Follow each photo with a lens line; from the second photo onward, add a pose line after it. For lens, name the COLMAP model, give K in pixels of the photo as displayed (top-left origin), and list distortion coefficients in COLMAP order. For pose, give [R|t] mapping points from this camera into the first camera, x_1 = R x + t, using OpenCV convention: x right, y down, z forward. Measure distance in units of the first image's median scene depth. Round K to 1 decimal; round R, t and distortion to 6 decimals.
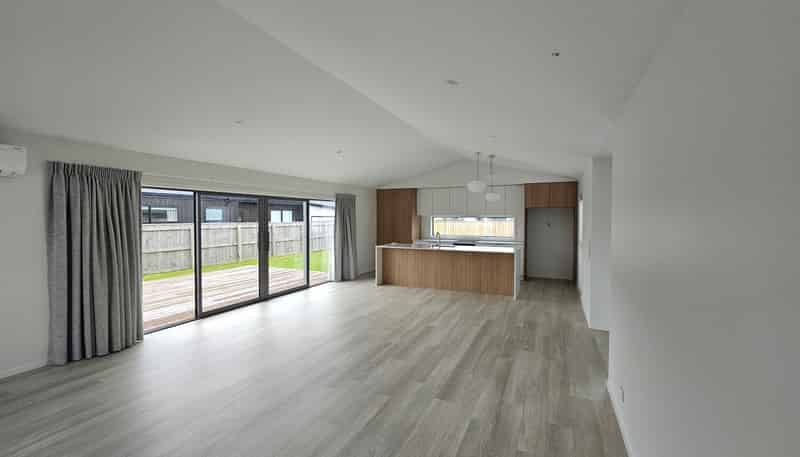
lens RADIAL K [[329.5, 0, 395.7], [0, 329.5, 222.2], [0, 0, 1]] dist [0.000691, 0.000850]
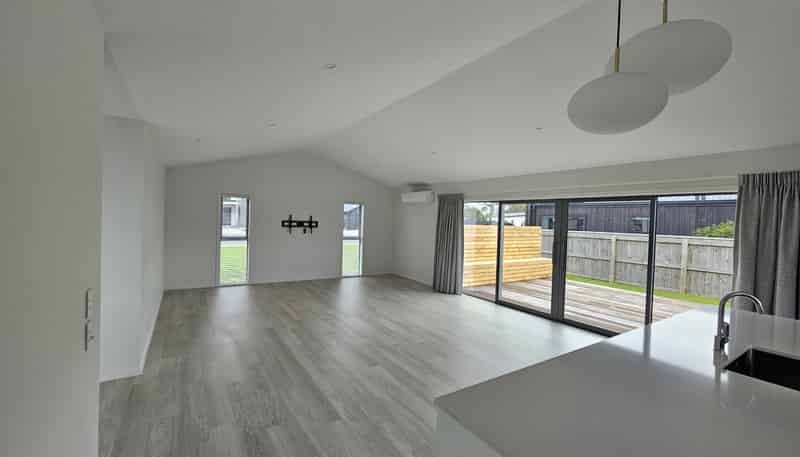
lens RADIAL K [[329.5, 0, 399.2], [0, 329.5, 227.2], [0, 0, 1]] dist [0.000691, 0.000850]
pose [[-0.517779, 0.000469, -0.855514, 0.720905], [-0.047396, 0.998448, 0.029233, -0.016326], [0.854200, 0.055684, -0.516954, 1.435032]]
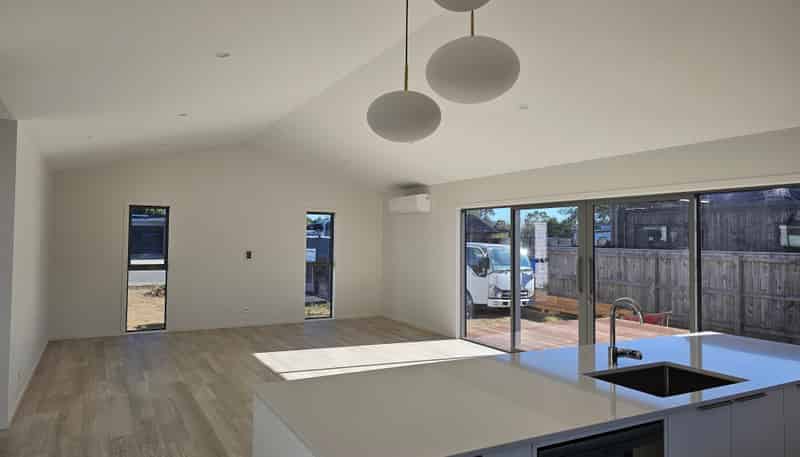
lens RADIAL K [[531.2, 0, 396.4], [0, 531.2, 230.1], [0, 0, 1]] dist [0.046571, -0.019706]
pose [[-0.574931, -0.021506, -0.817919, 0.792413], [-0.022520, 0.999692, -0.010455, -0.009192], [0.817892, 0.012409, -0.575238, 1.694842]]
